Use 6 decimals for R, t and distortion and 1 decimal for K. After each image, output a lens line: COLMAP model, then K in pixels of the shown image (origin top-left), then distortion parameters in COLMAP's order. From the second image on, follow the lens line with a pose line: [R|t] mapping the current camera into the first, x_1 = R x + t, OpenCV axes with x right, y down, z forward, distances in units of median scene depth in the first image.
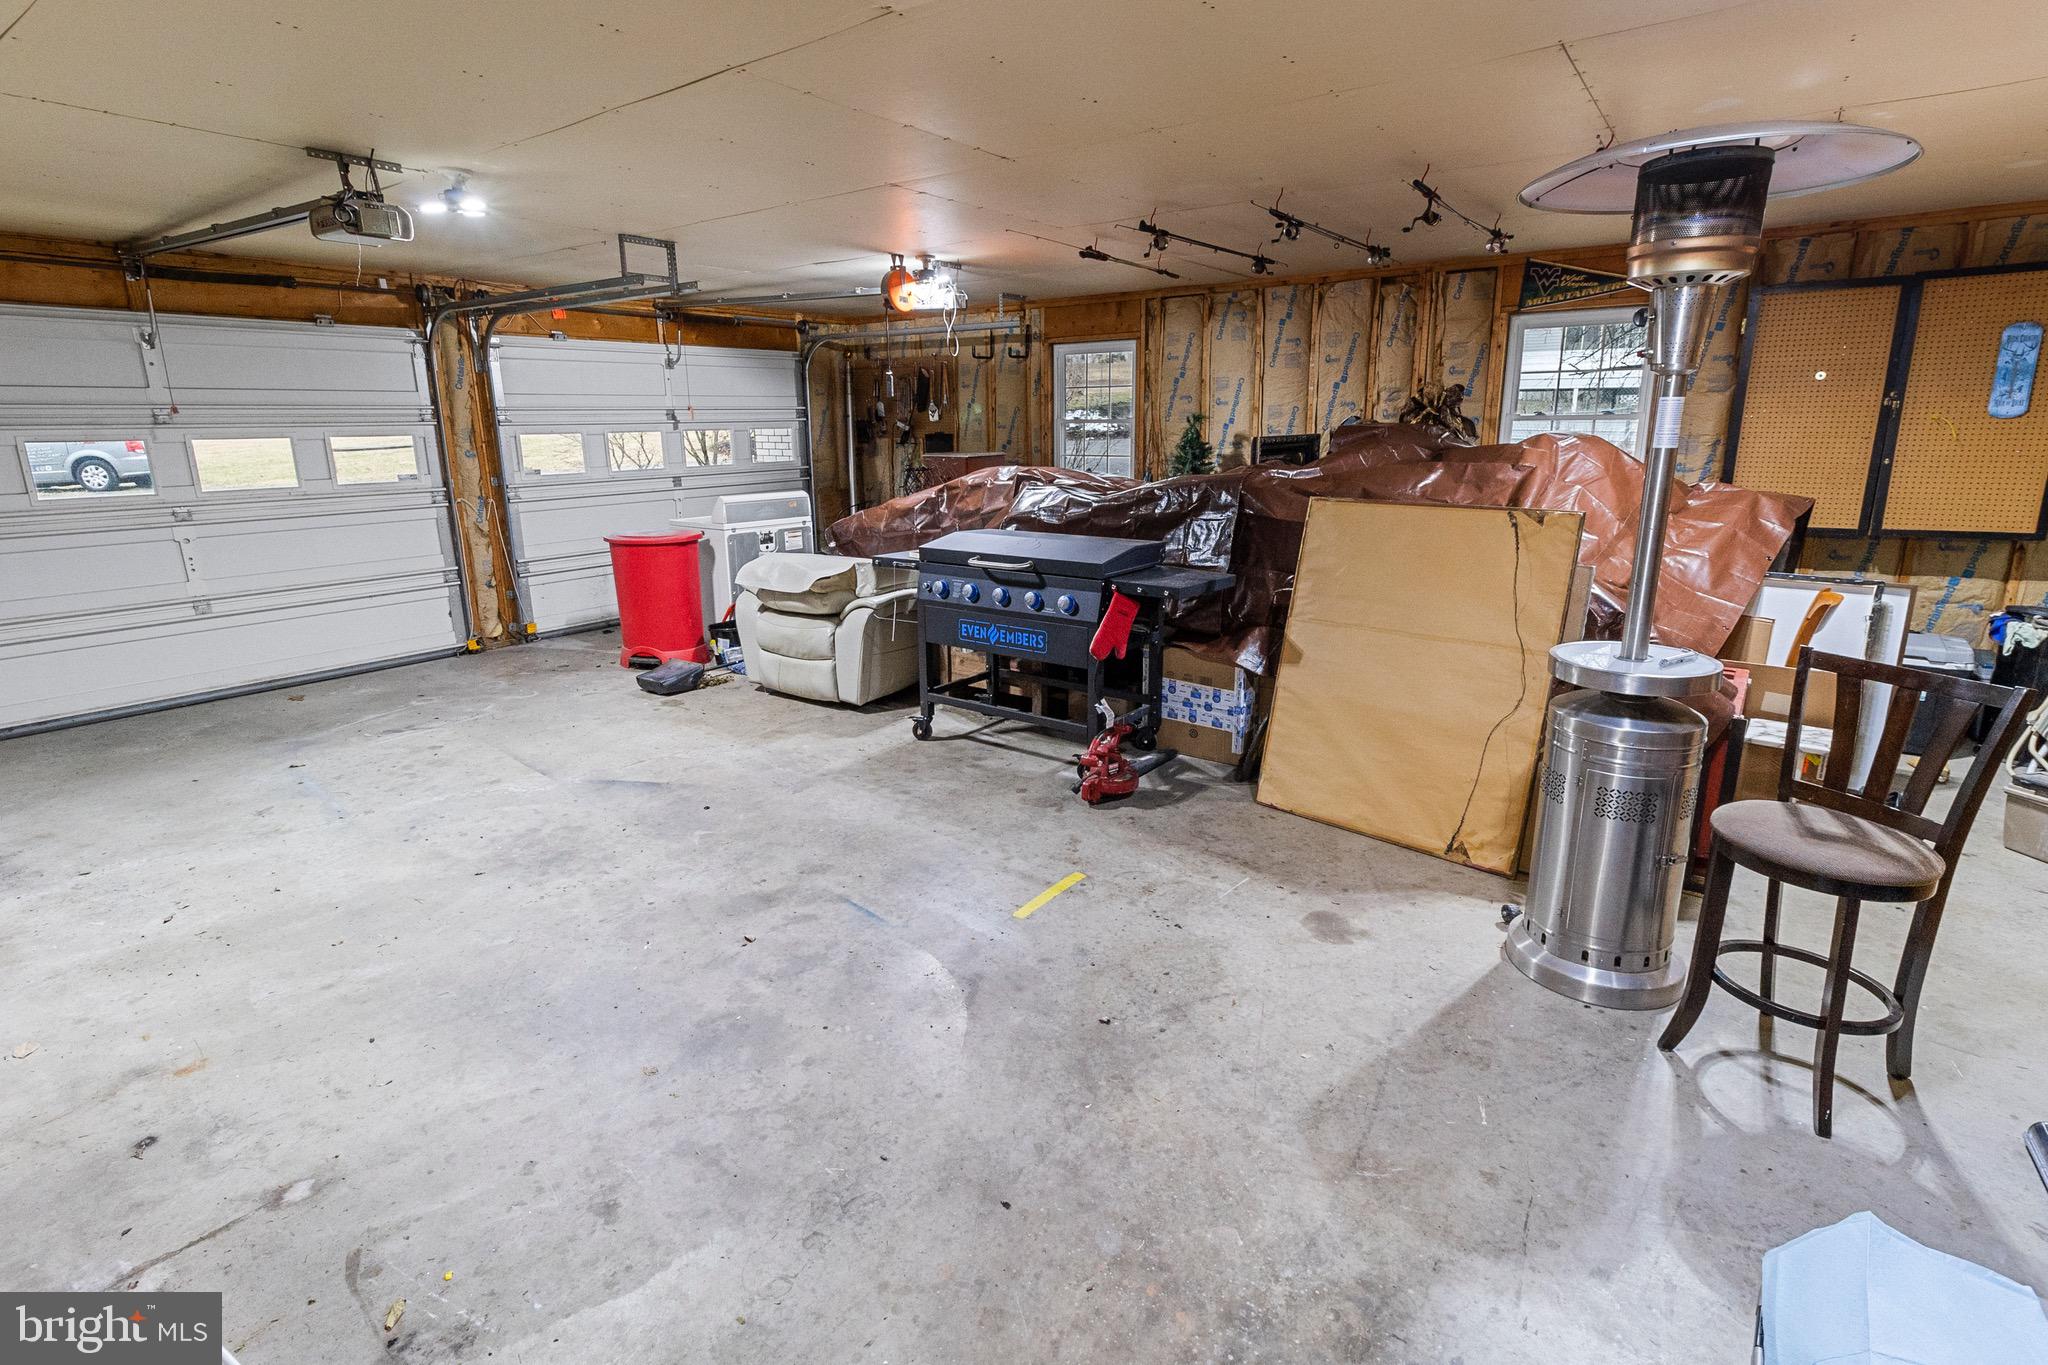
lens RADIAL K [[979.8, 0, 1022.4], [0, 979.8, 673.8], [0, 0, 1]] dist [0.002779, 0.001970]
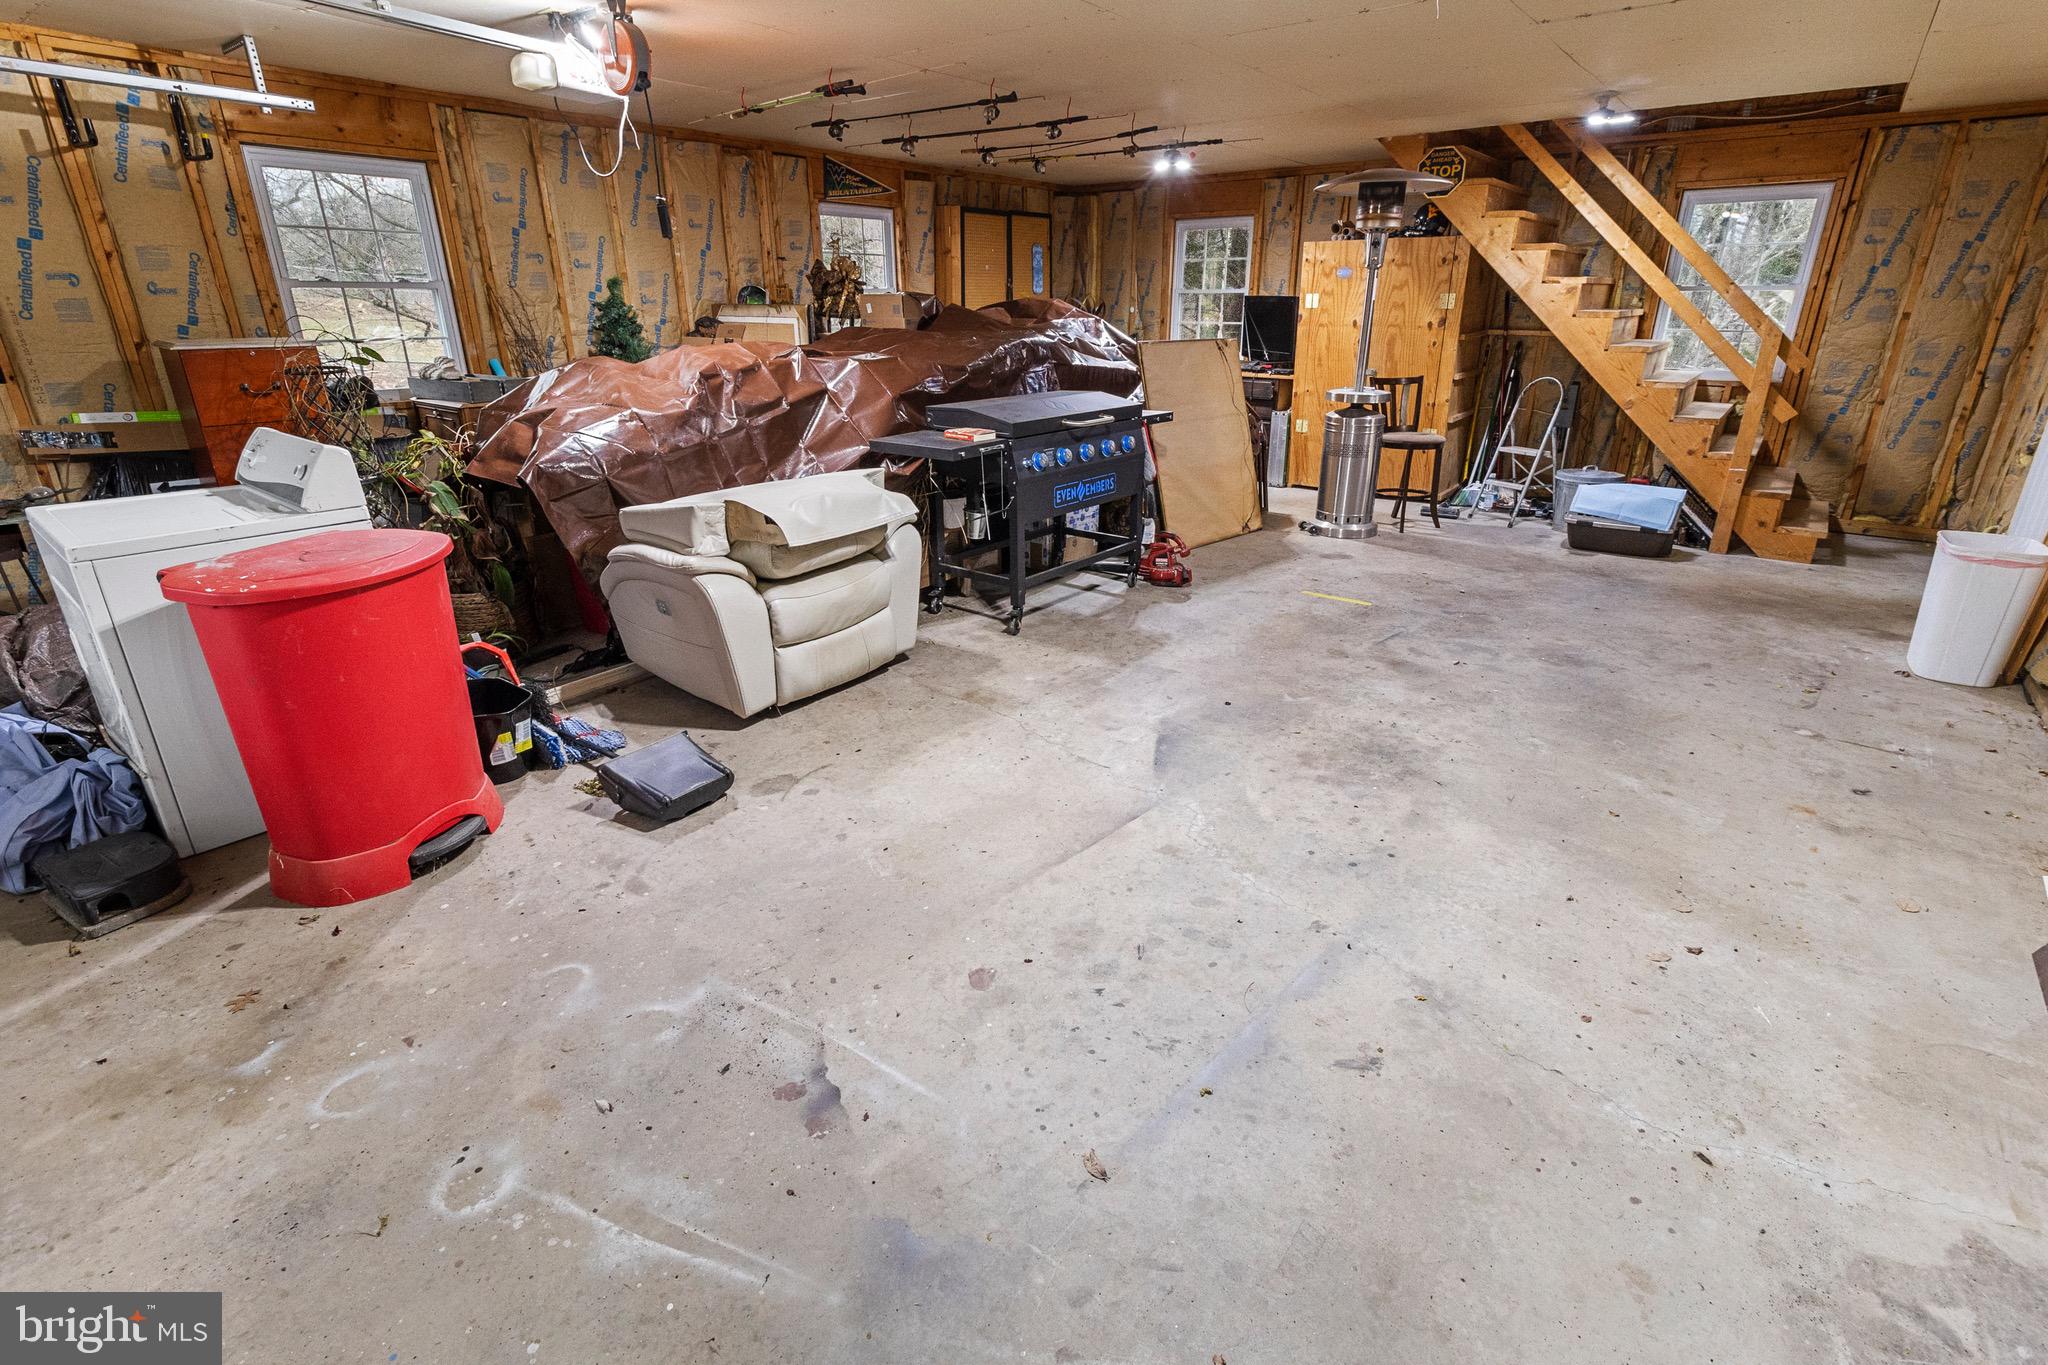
lens RADIAL K [[979.8, 0, 1020.2], [0, 979.8, 682.0], [0, 0, 1]] dist [0.002779, 0.001970]
pose [[0.010651, -0.354140, 0.935132, -1.172368], [0.251220, 0.906138, 0.340299, -0.245740], [-0.967871, 0.231299, 0.098618, 1.076771]]
